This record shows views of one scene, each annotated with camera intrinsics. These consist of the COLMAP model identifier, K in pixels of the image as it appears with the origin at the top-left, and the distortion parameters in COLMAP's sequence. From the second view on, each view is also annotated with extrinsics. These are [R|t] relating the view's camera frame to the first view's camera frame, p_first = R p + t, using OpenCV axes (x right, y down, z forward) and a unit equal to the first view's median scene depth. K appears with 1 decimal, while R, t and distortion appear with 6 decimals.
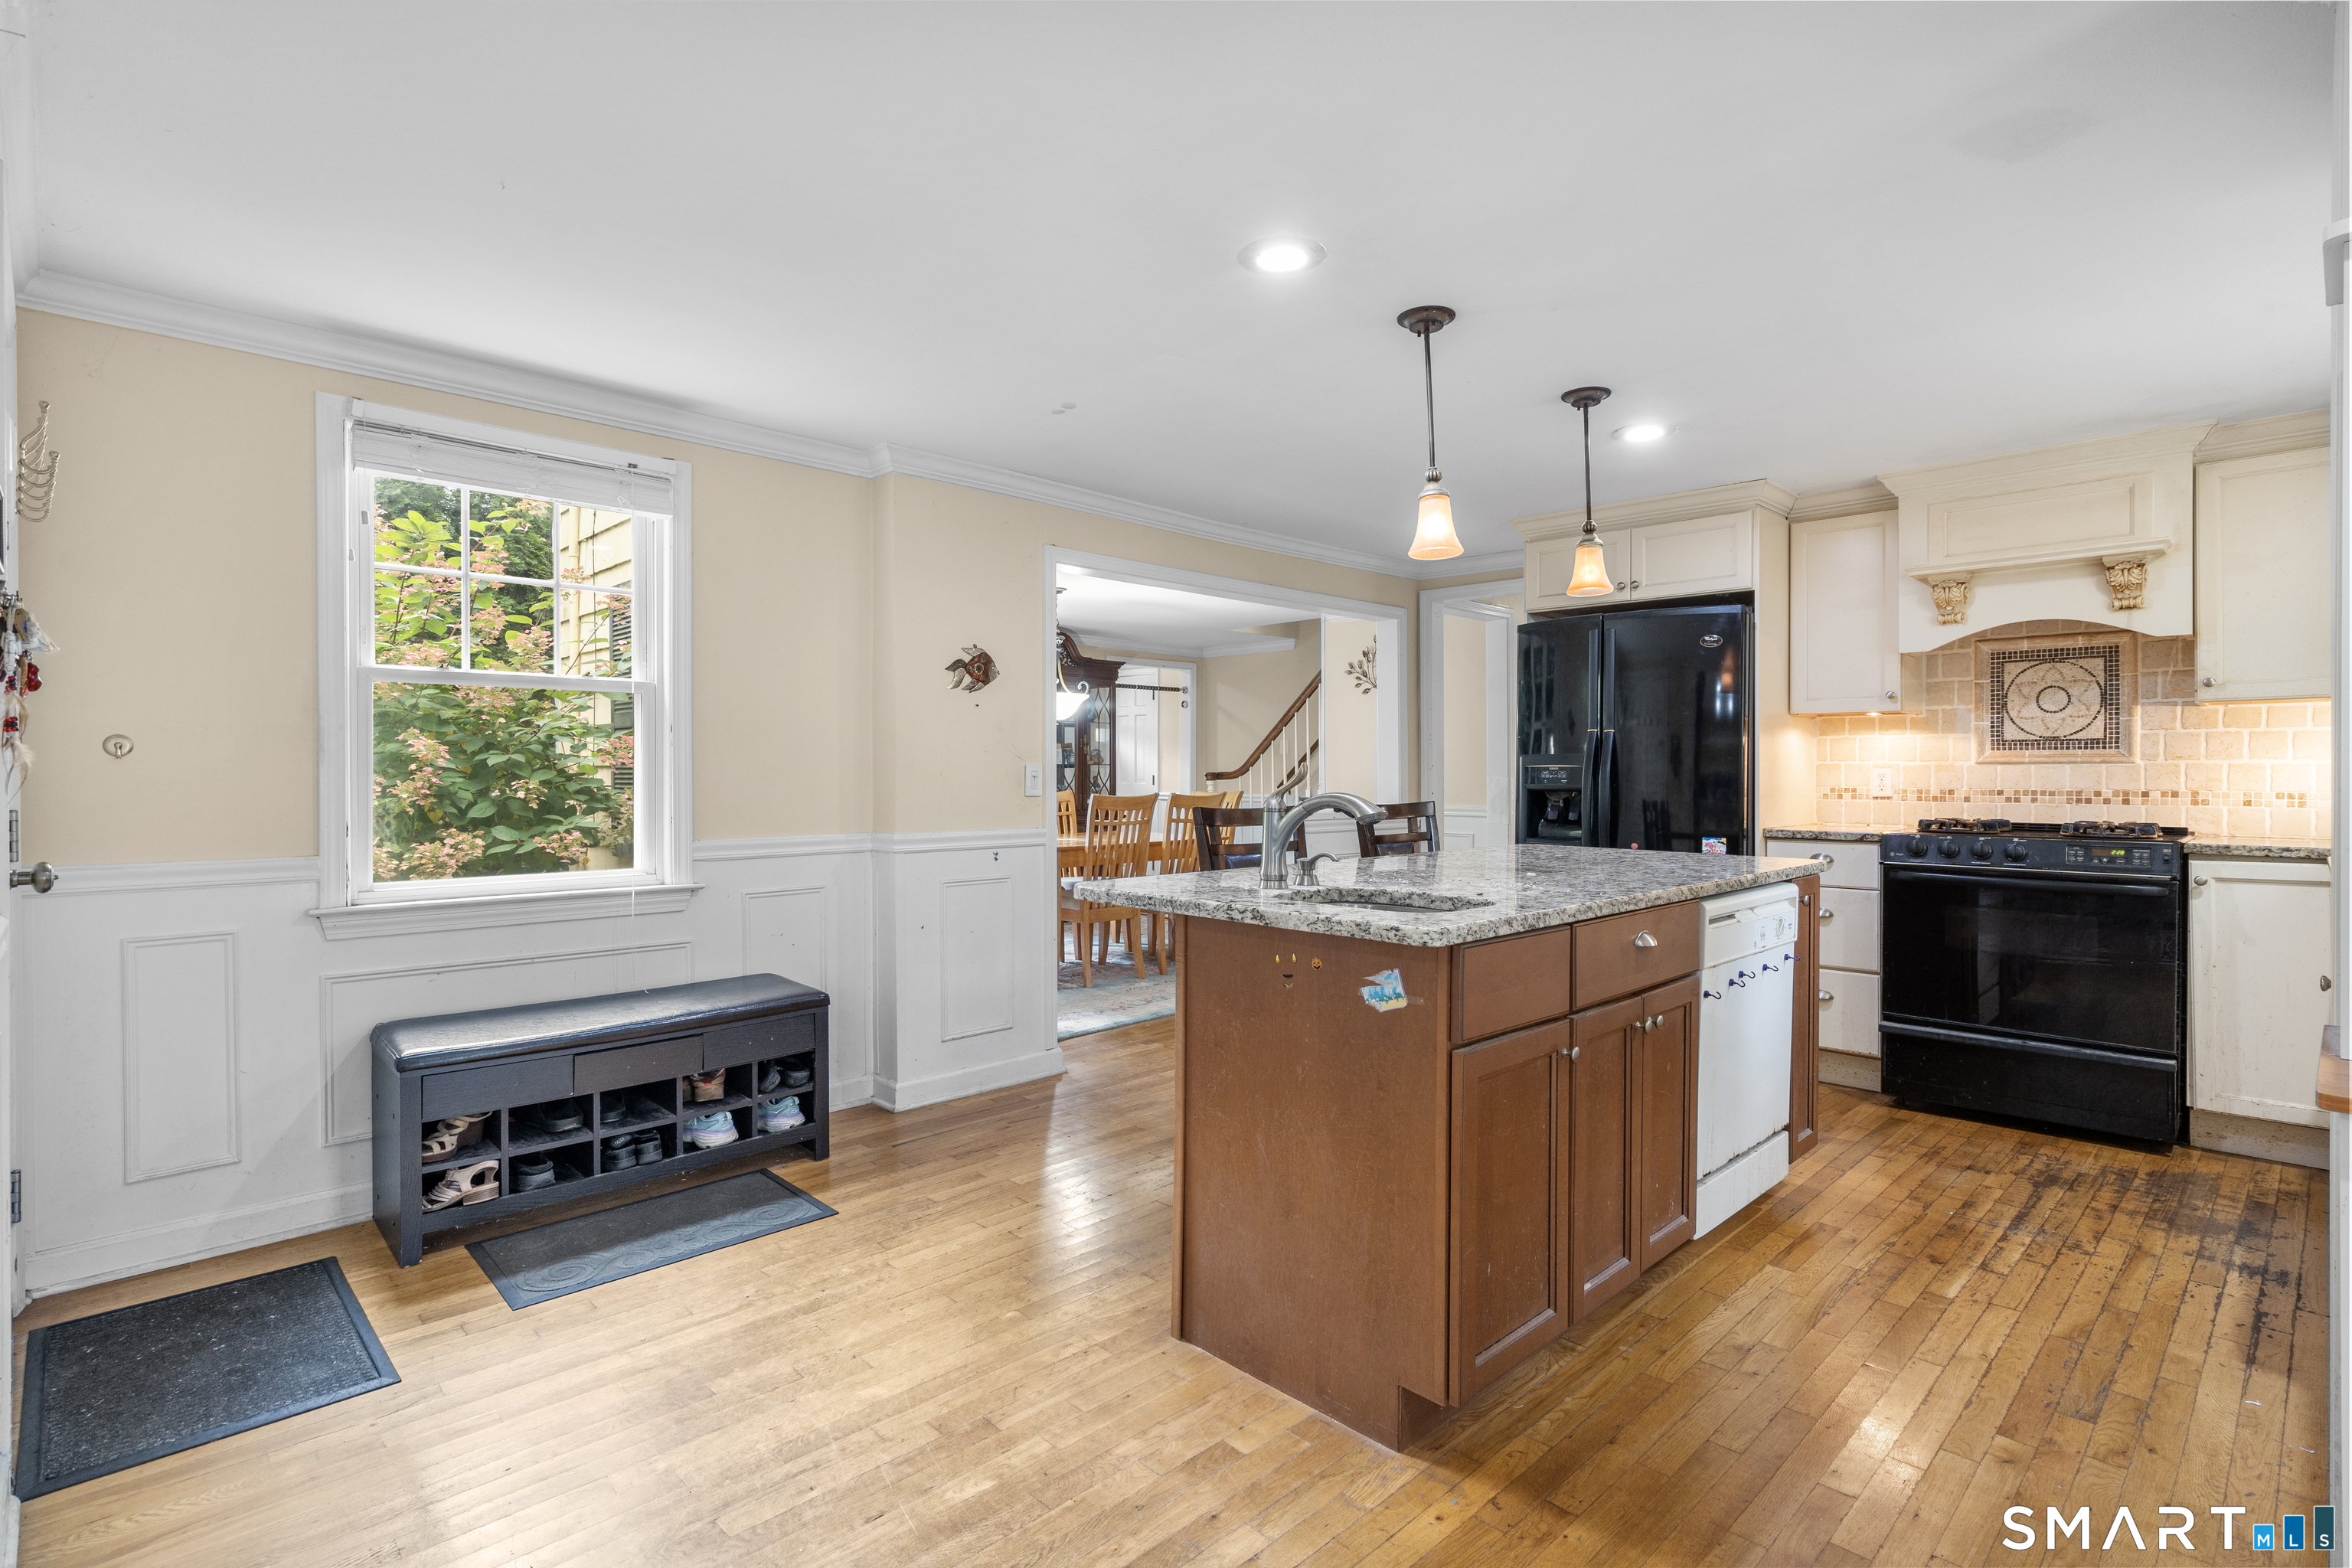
lens RADIAL K [[1127.2, 0, 1157.5], [0, 1127.2, 777.9], [0, 0, 1]] dist [0.002625, -0.000127]
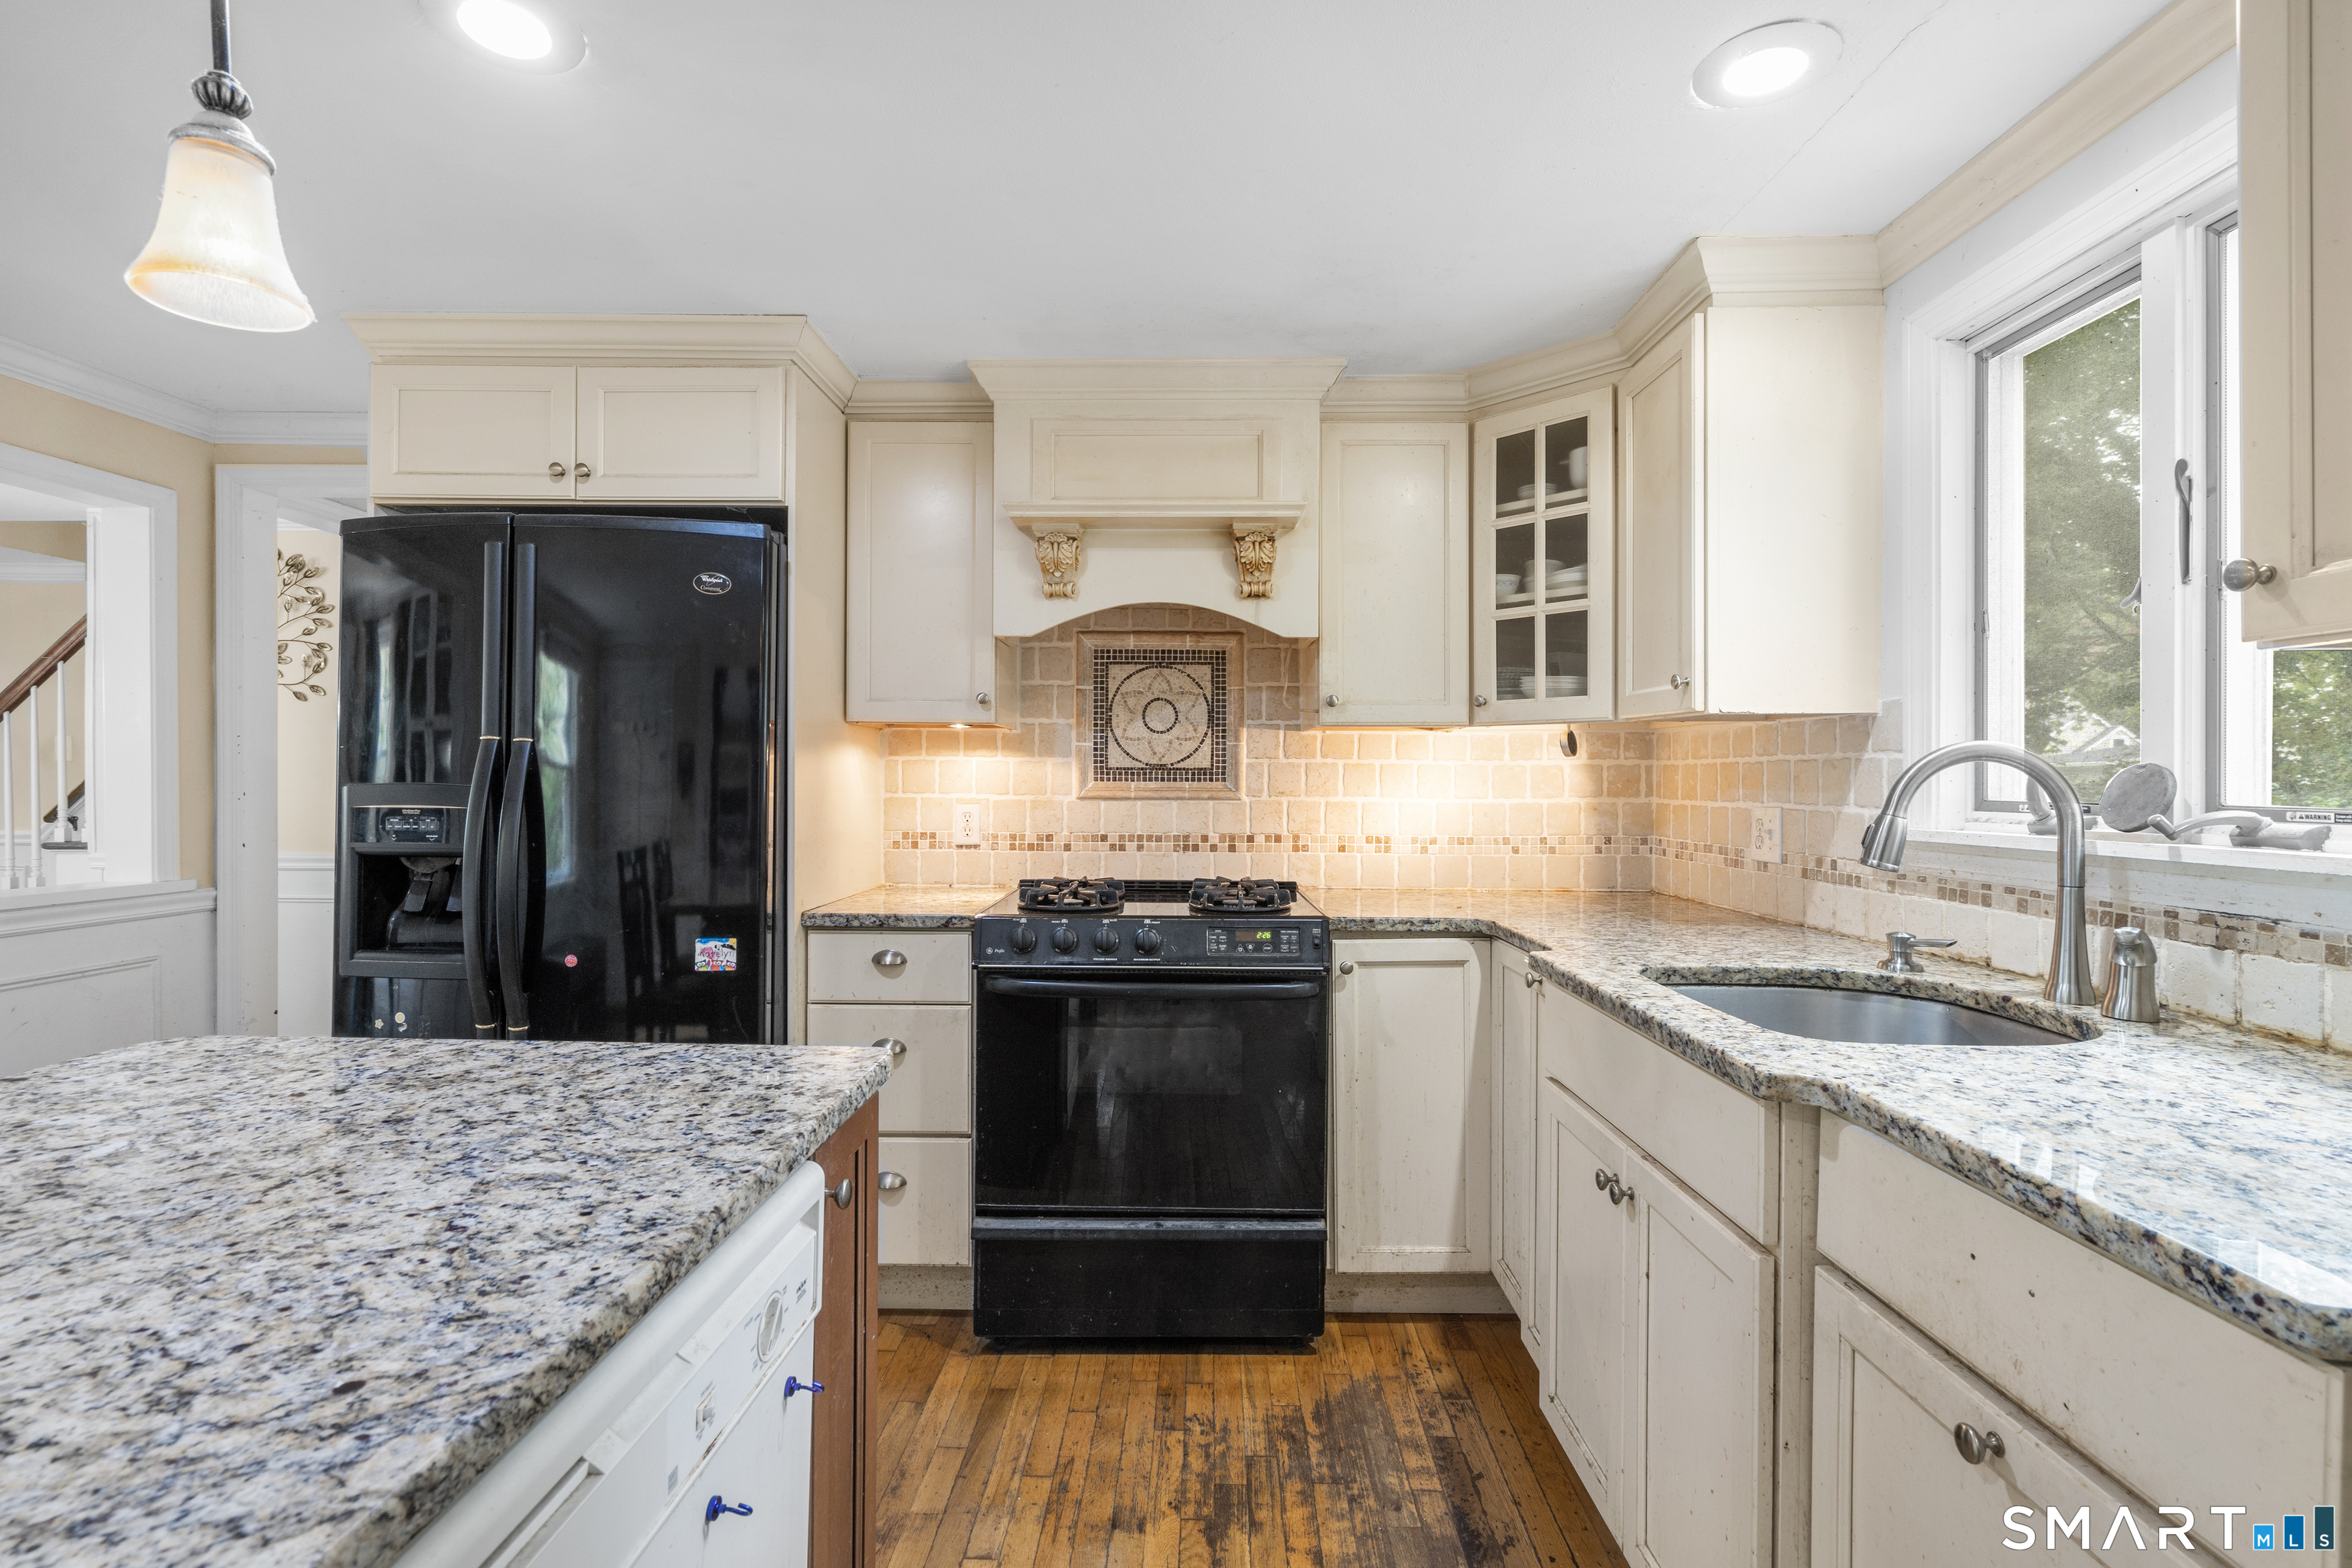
lens RADIAL K [[1064.5, 0, 1175.7], [0, 1064.5, 779.9], [0, 0, 1]] dist [-0.003924, 0.000142]
pose [[0.705042, 0.002308, 0.709162, 0.298076], [-0.001326, 0.999997, -0.001937, -0.025335], [-0.709164, 0.000425, 0.705043, 0.498295]]
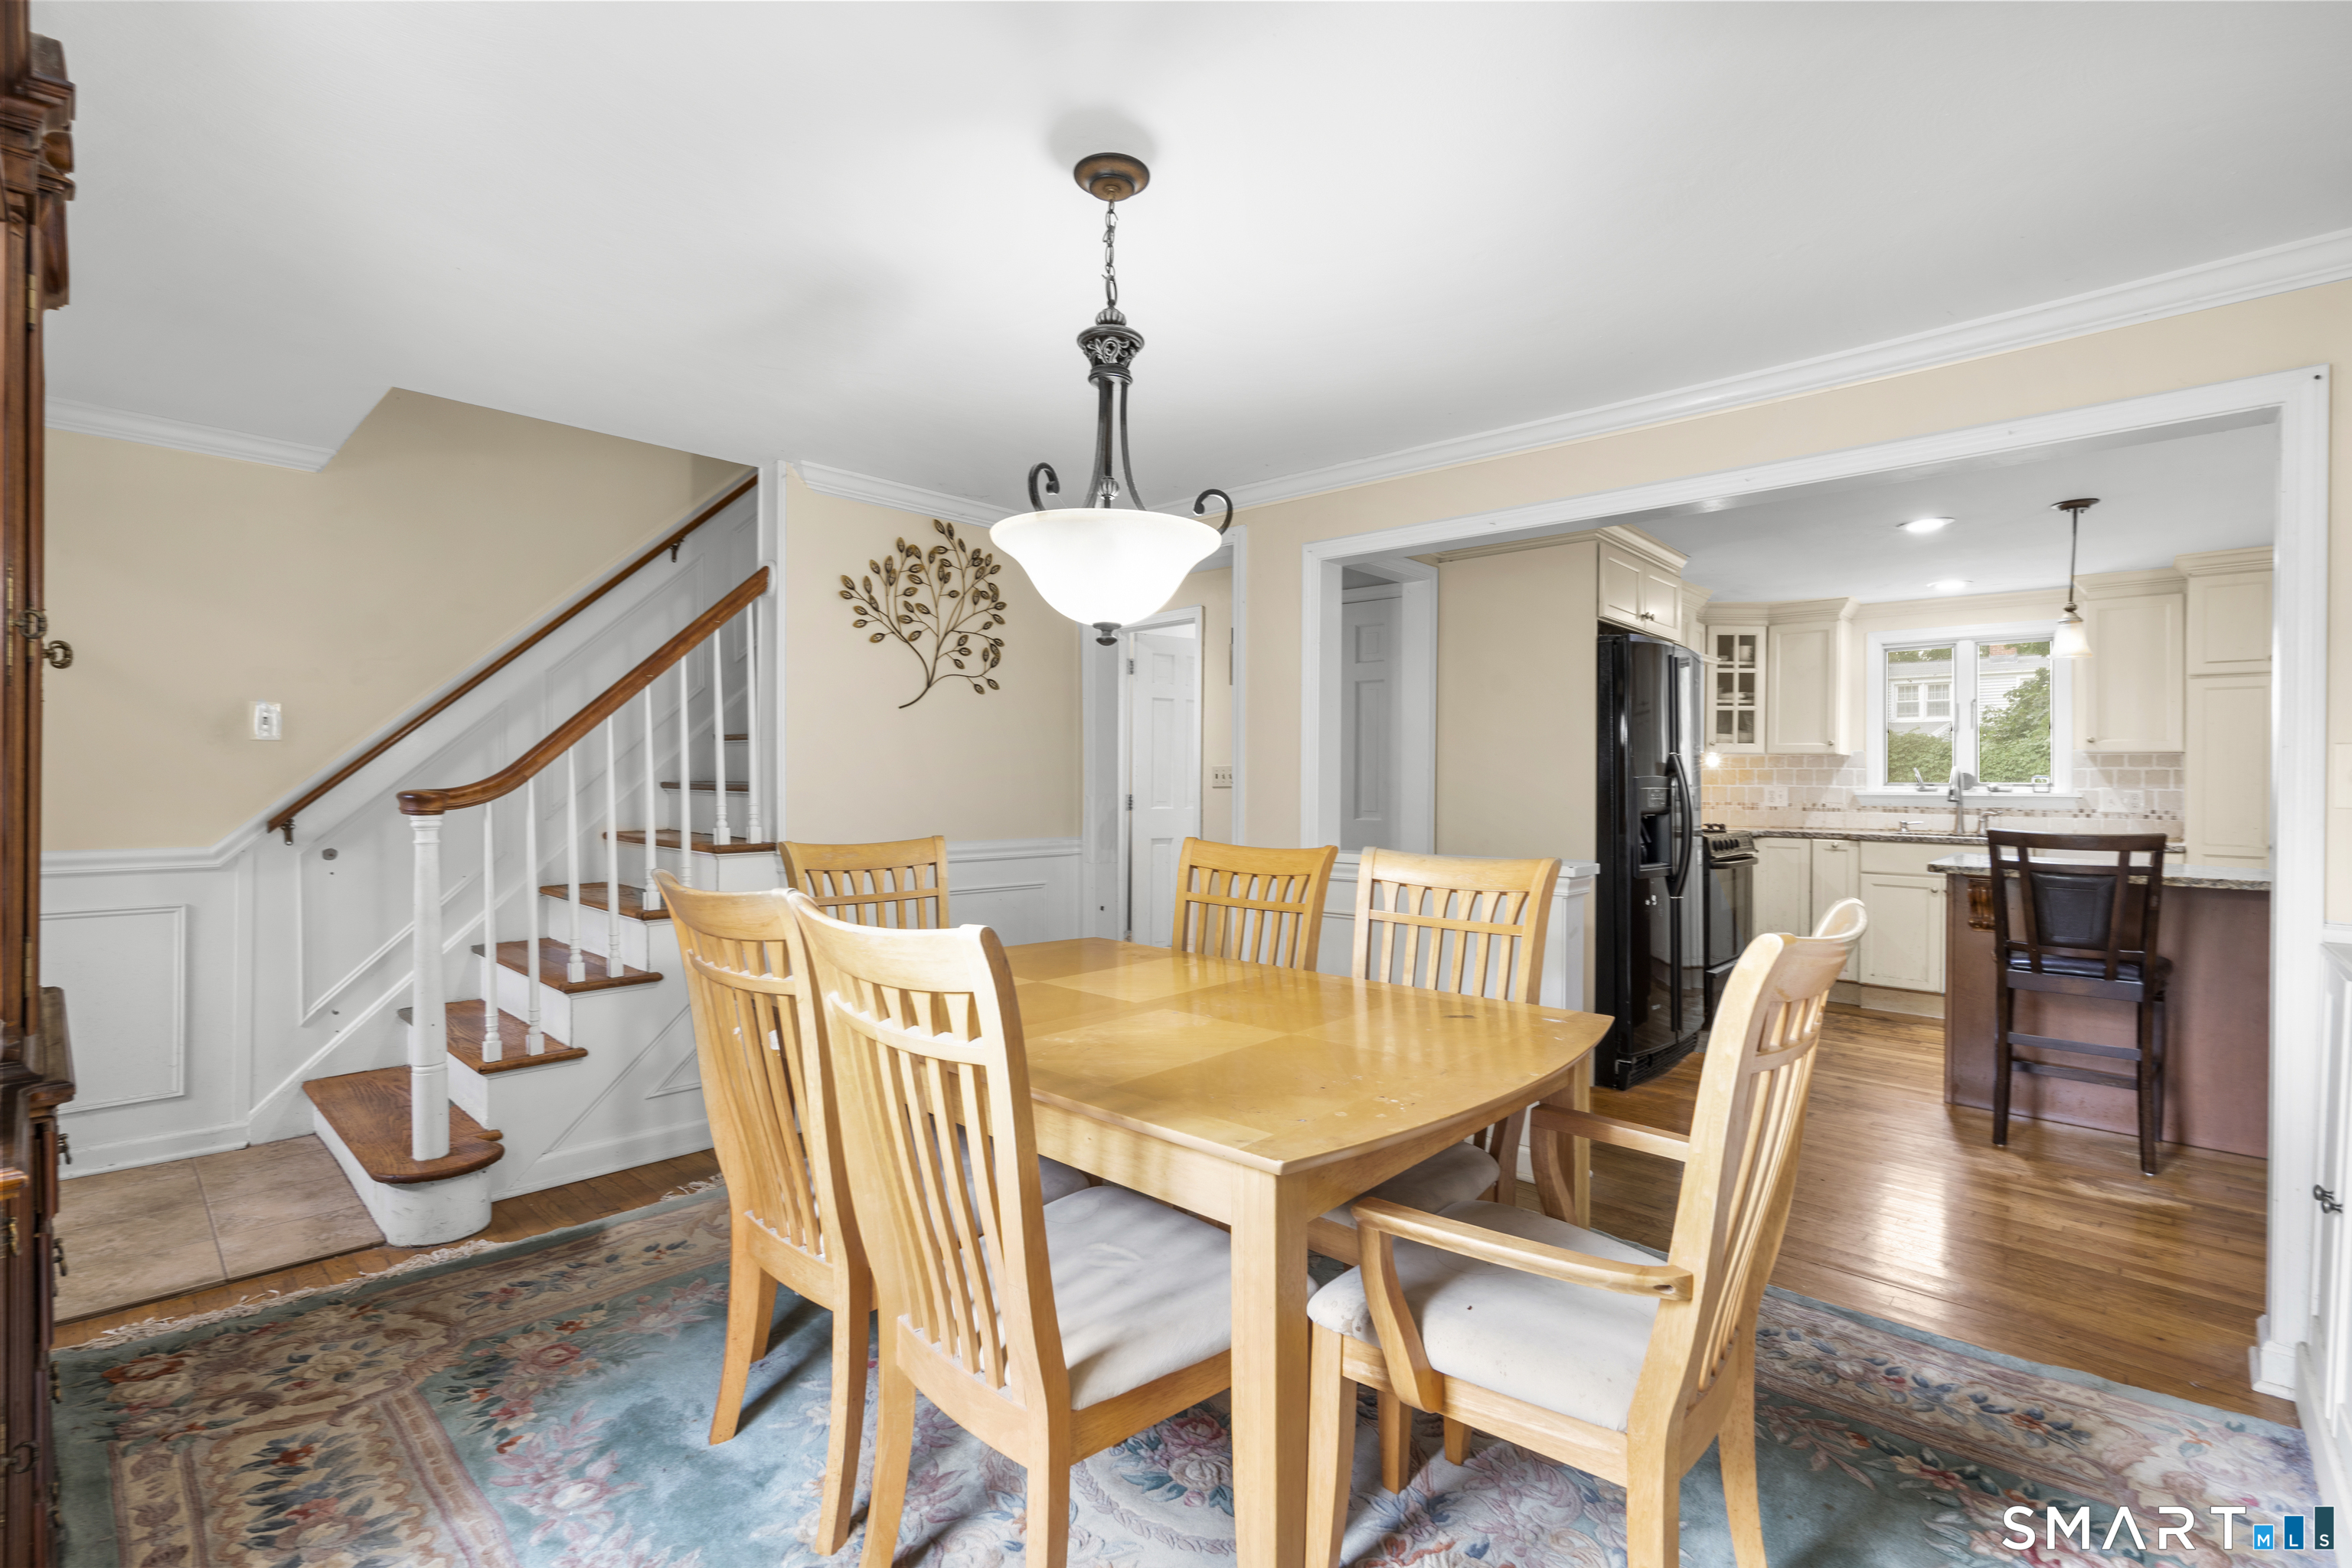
lens RADIAL K [[1064.5, 0, 1172.3], [0, 1064.5, 790.9], [0, 0, 1]] dist [-0.003924, 0.000142]
pose [[-0.045287, -0.000062, 0.998974, -0.626685], [-0.000051, 1.000000, 0.000059, -0.007299], [-0.998974, -0.000049, -0.045287, 1.690889]]
